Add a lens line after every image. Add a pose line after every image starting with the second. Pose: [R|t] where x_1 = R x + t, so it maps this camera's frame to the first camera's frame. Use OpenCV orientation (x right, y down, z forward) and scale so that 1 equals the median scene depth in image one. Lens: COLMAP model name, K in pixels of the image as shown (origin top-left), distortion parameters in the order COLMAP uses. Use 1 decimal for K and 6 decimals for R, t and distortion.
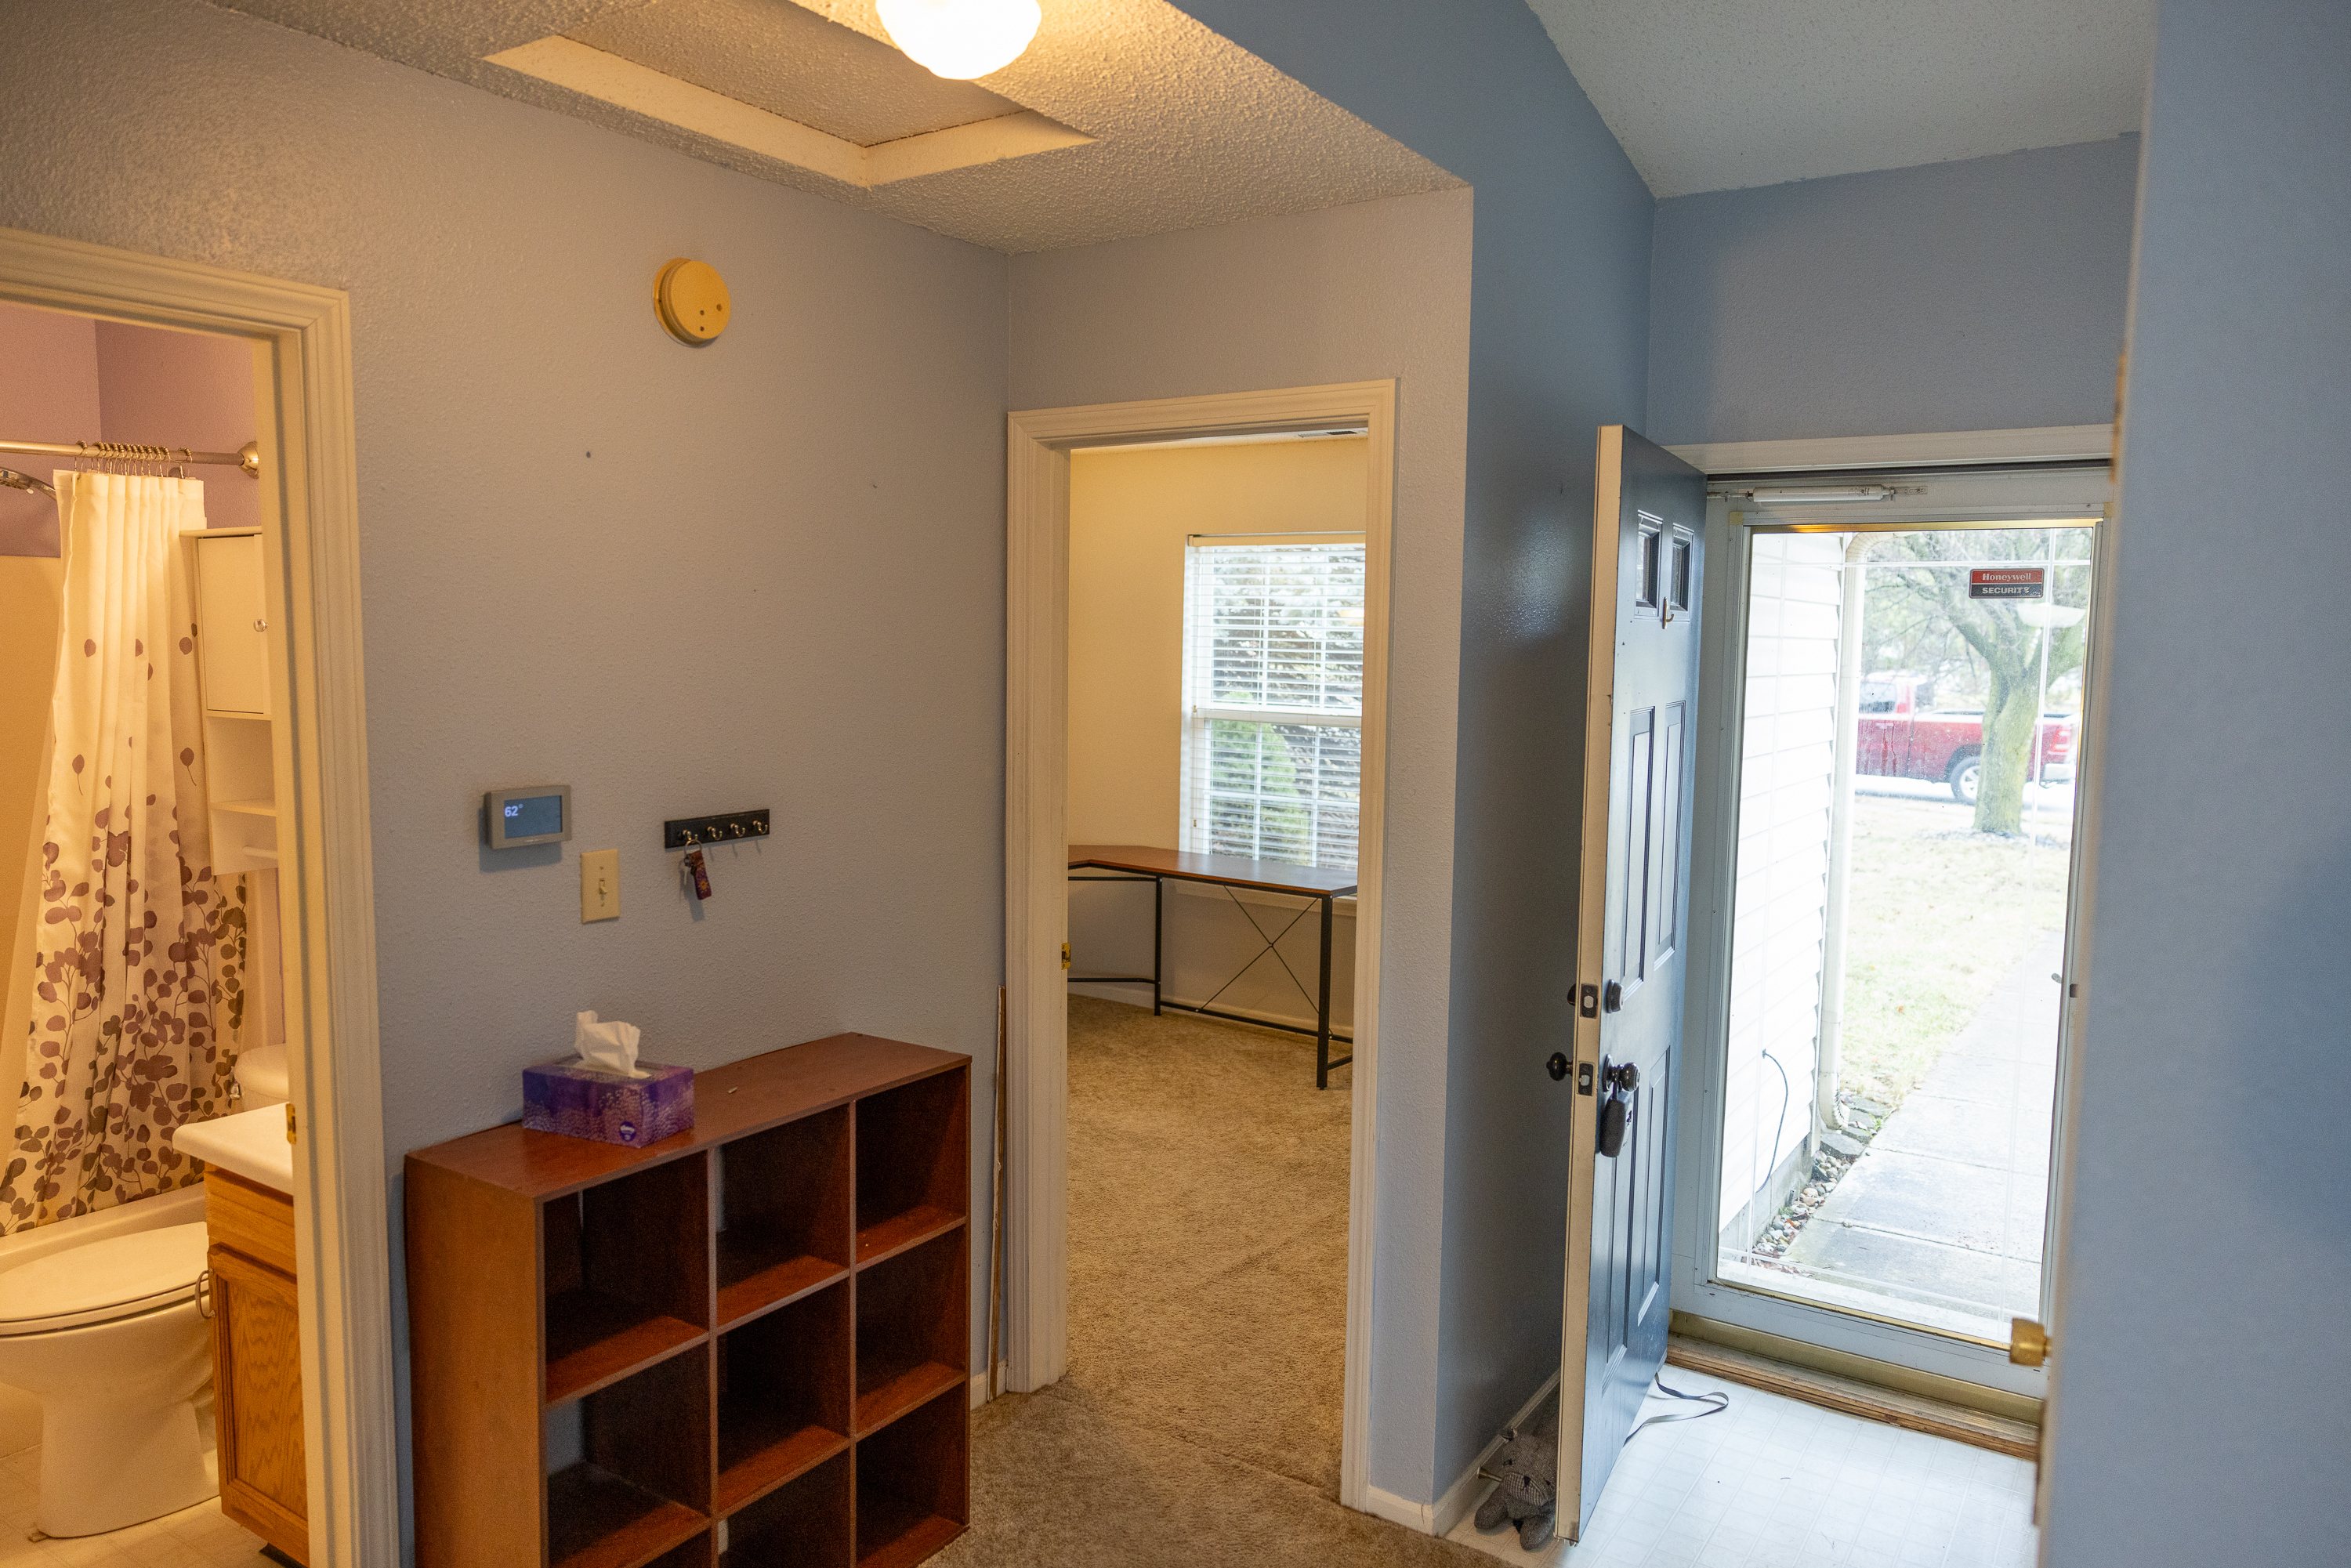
lens RADIAL K [[1588.8, 0, 1170.5], [0, 1588.8, 796.3], [0, 0, 1]] dist [0.002355, 0.001522]
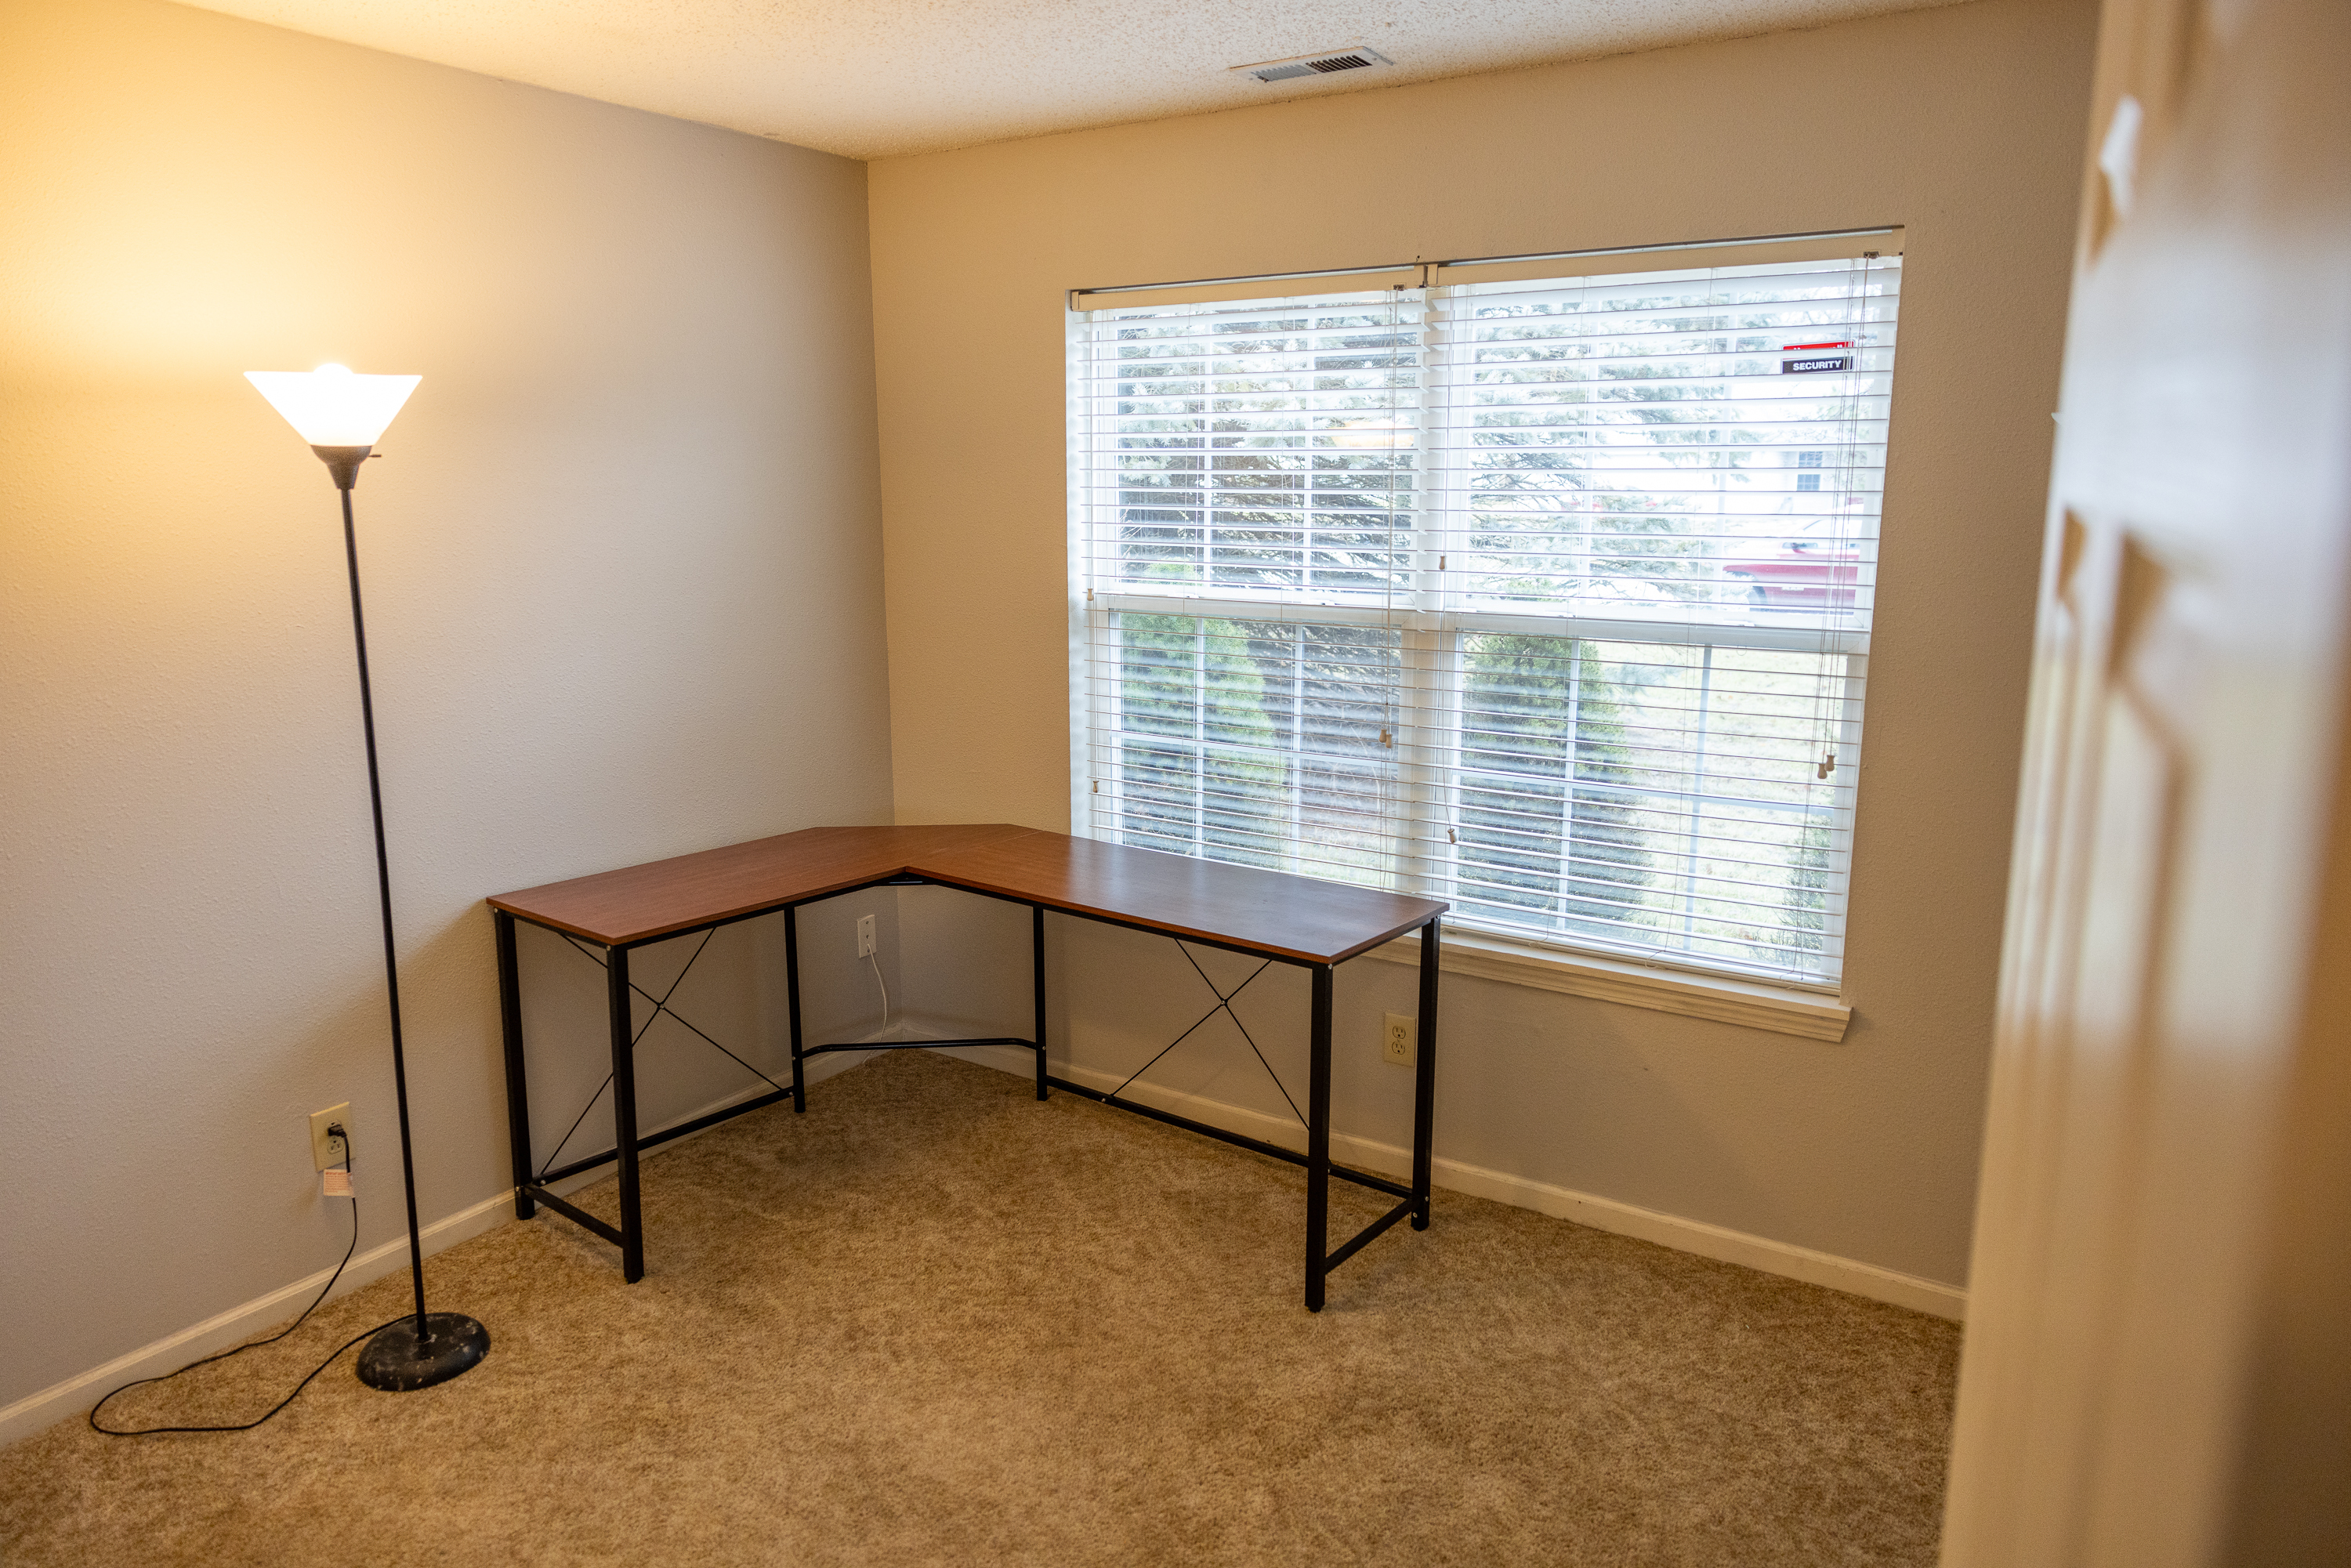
lens RADIAL K [[1562.4, 0, 1168.7], [0, 1562.4, 781.5], [0, 0, 1]] dist [-0.001902, 0.009873]
pose [[0.999788, -0.017874, 0.010182, 0.066845], [0.016847, 0.995499, 0.093265, -0.071469], [-0.011804, -0.093073, 0.995589, 0.752901]]
